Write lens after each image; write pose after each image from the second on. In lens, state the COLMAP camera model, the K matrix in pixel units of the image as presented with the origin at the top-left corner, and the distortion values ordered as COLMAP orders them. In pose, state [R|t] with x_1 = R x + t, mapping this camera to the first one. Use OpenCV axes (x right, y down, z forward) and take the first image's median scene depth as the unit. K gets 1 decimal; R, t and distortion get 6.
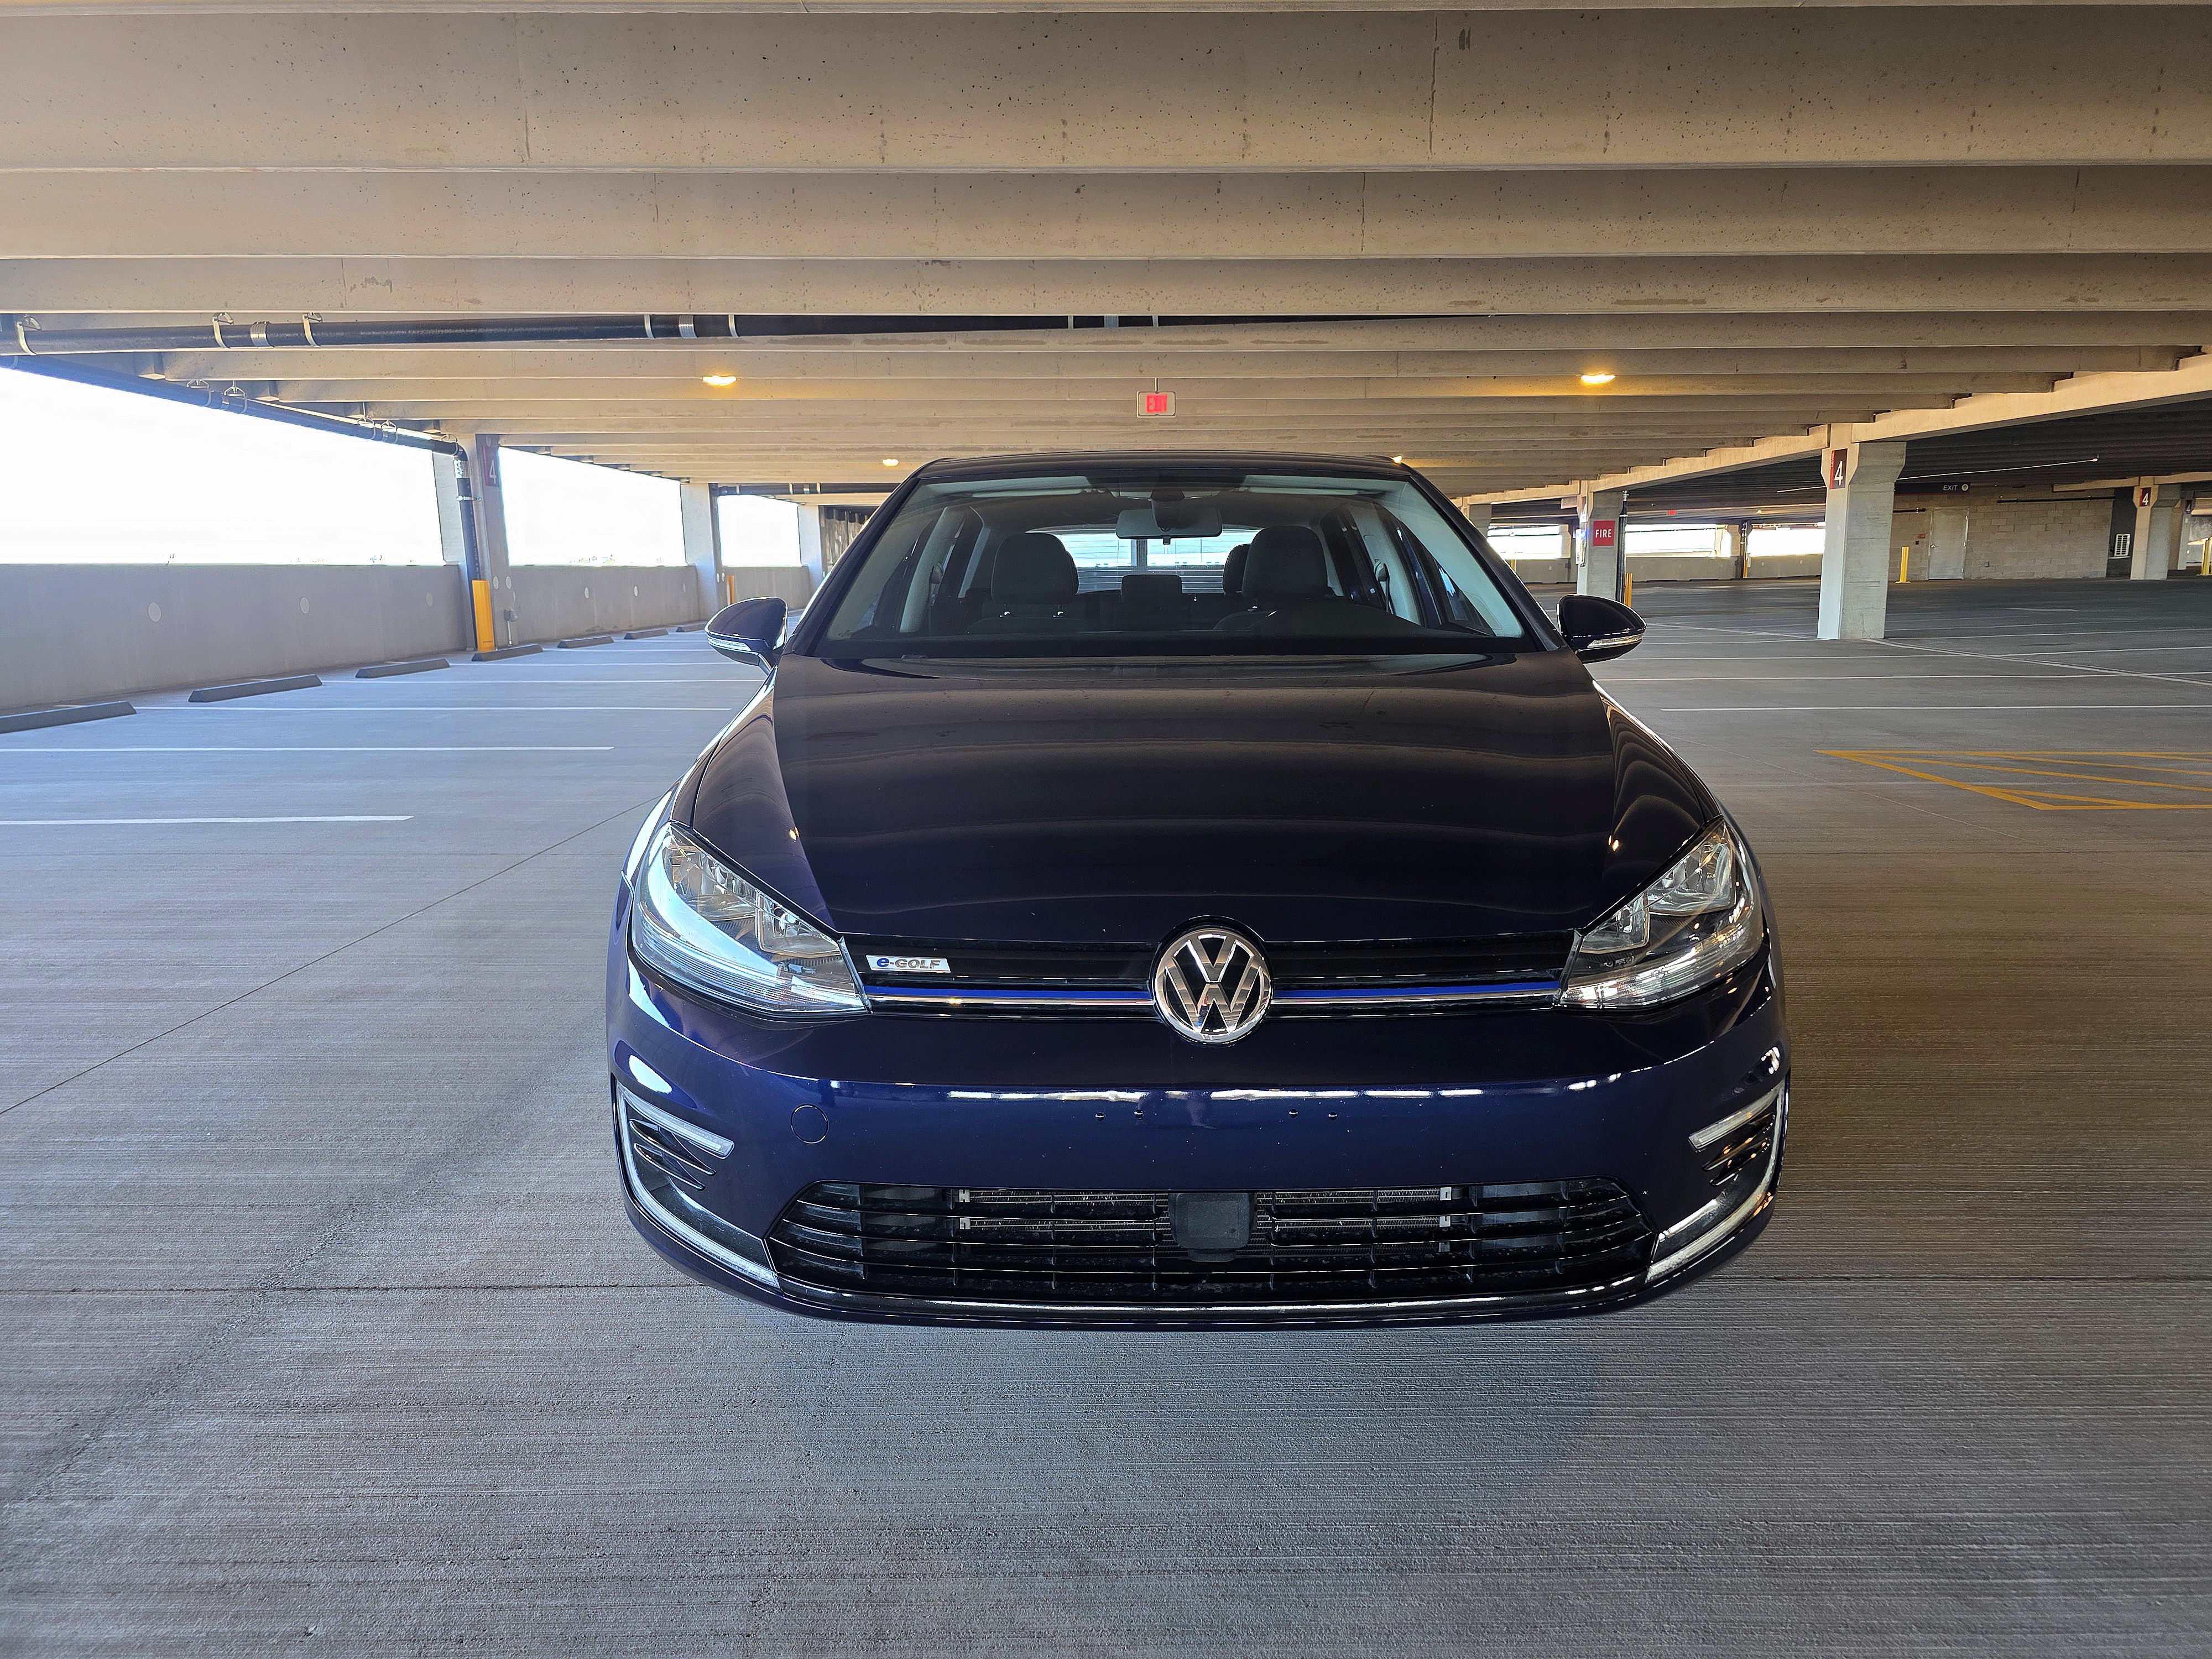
lens RADIAL K [[1467.3, 0, 1106.0], [0, 1467.3, 829.5], [0, 0, 1]] dist [-0.001530, -0.038534]
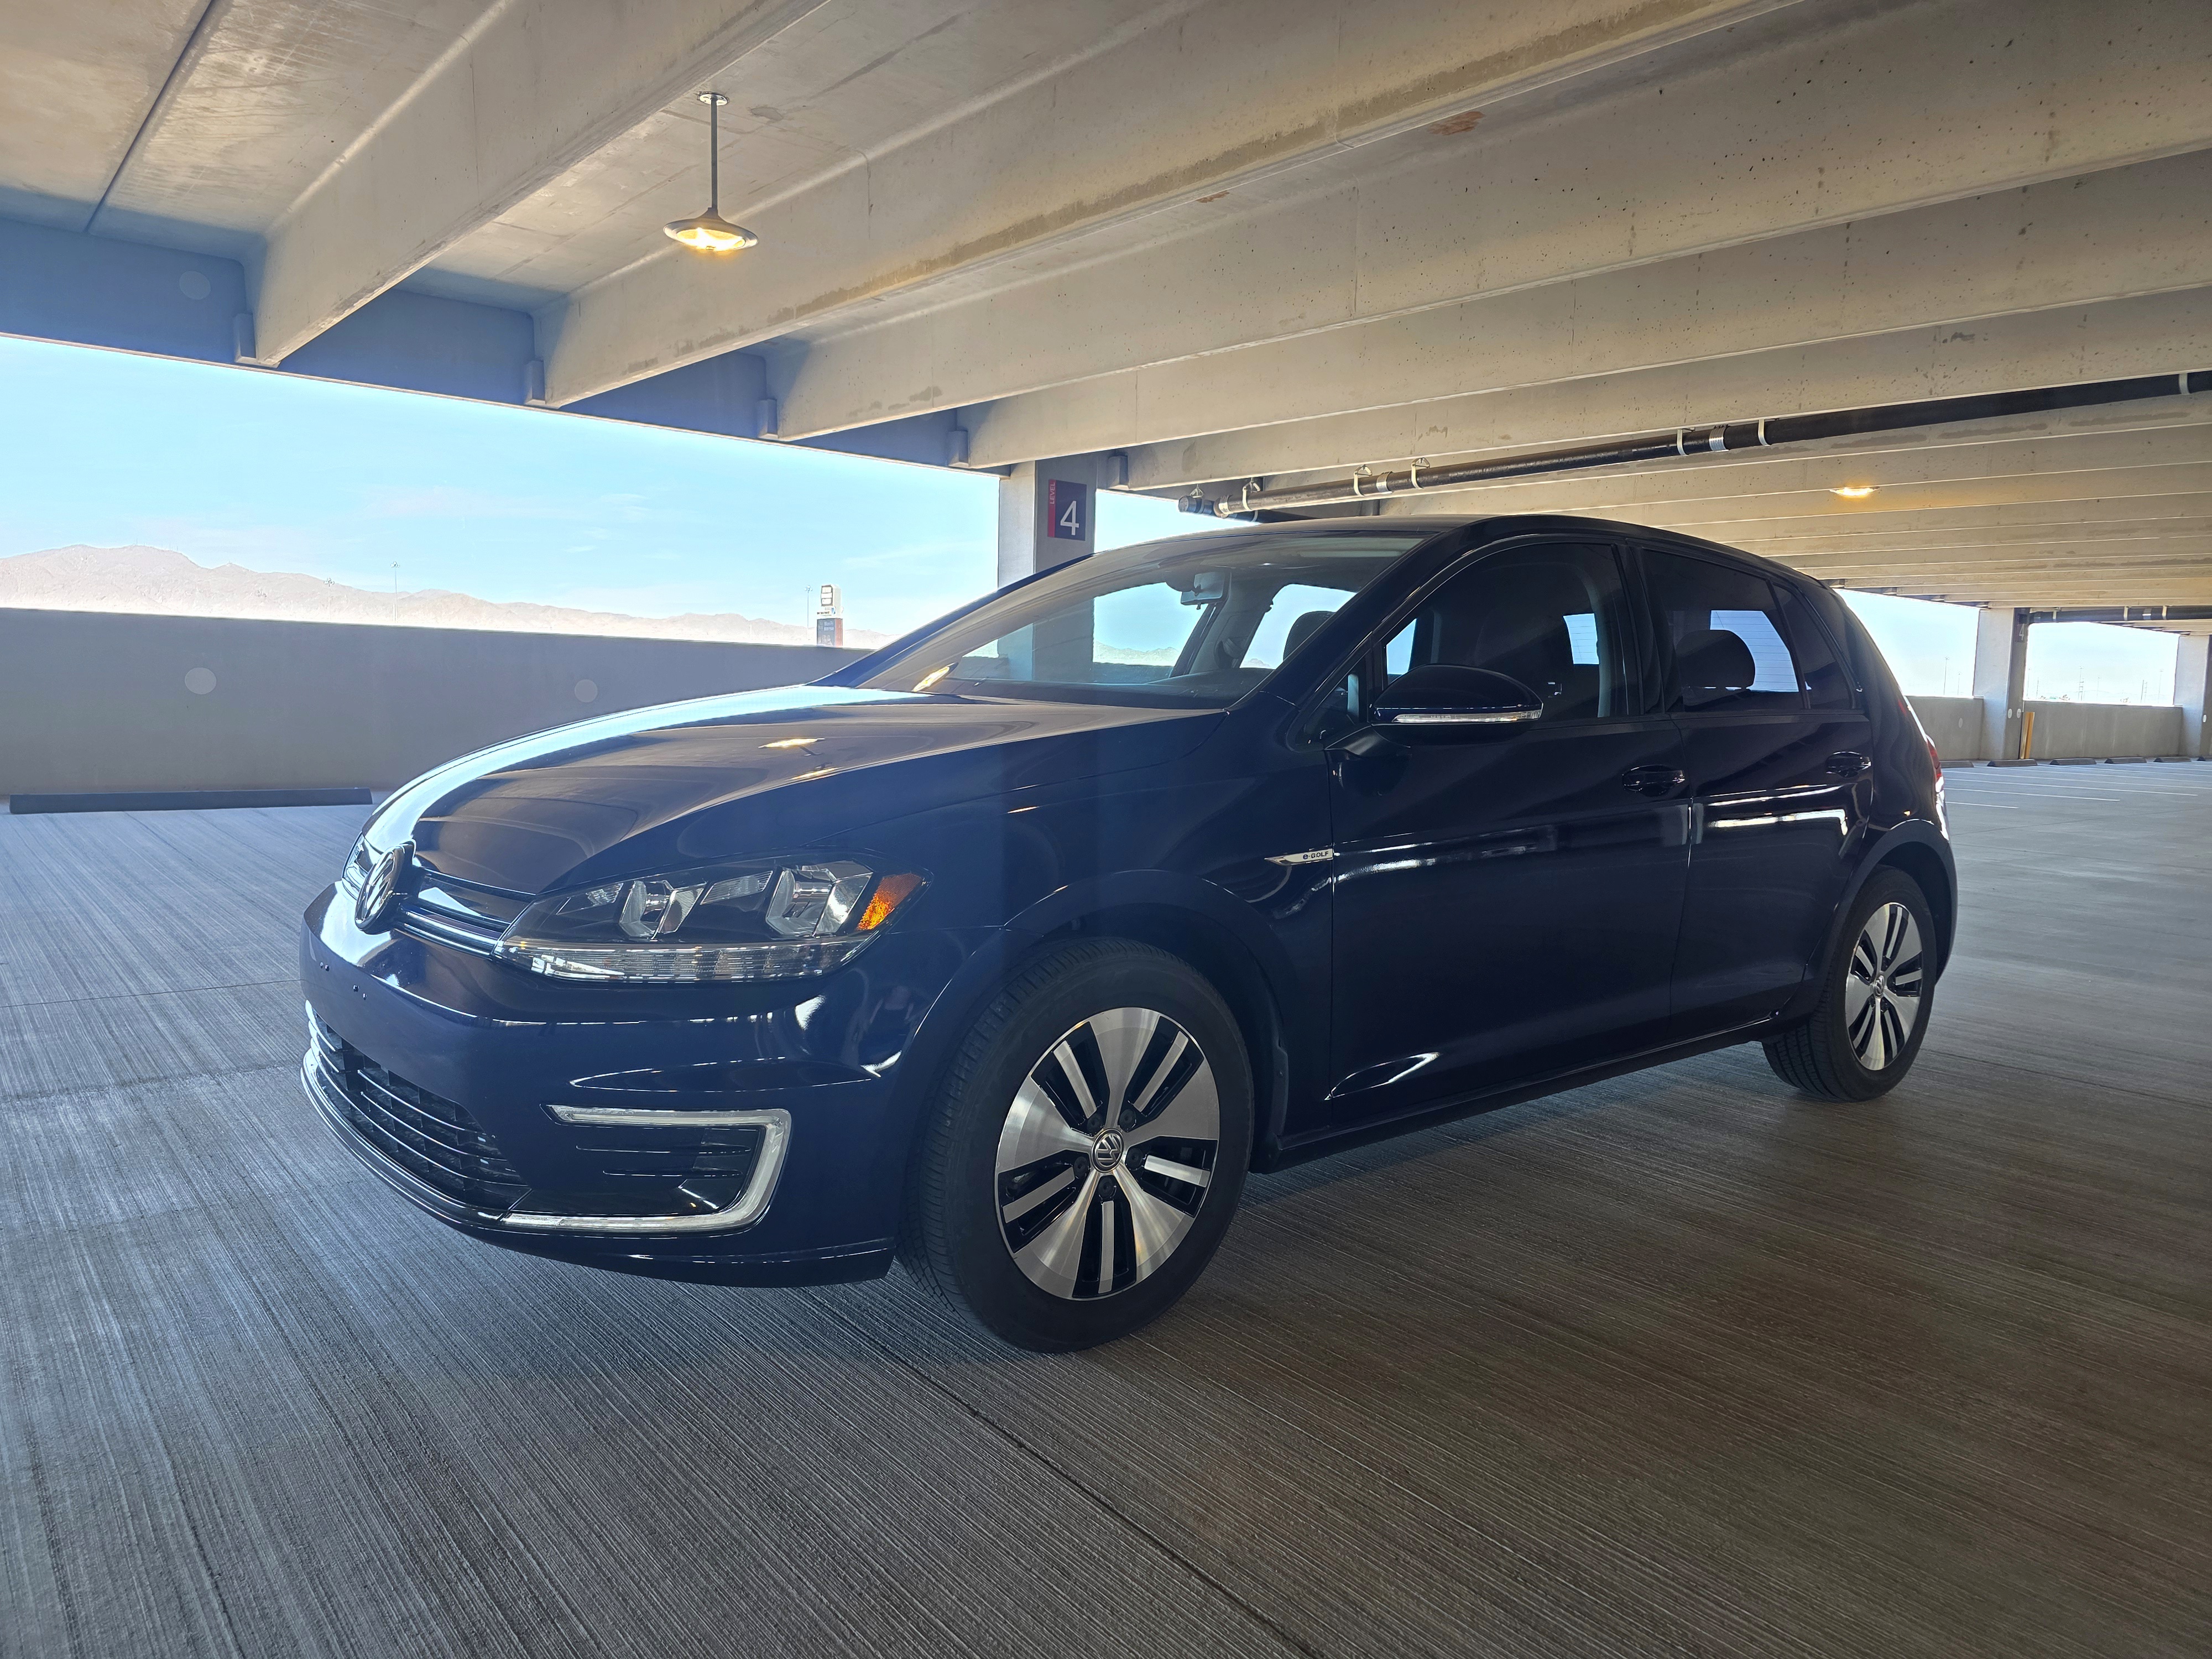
lens RADIAL K [[1498.2, 0, 1106.0], [0, 1498.2, 829.5], [0, 0, 1]] dist [0.001388, -0.028899]
pose [[0.639765, 0.089780, -0.763309, 0.225787], [-0.159749, 0.986997, -0.017803, -0.006256], [0.751785, 0.133327, 0.645789, 0.086495]]
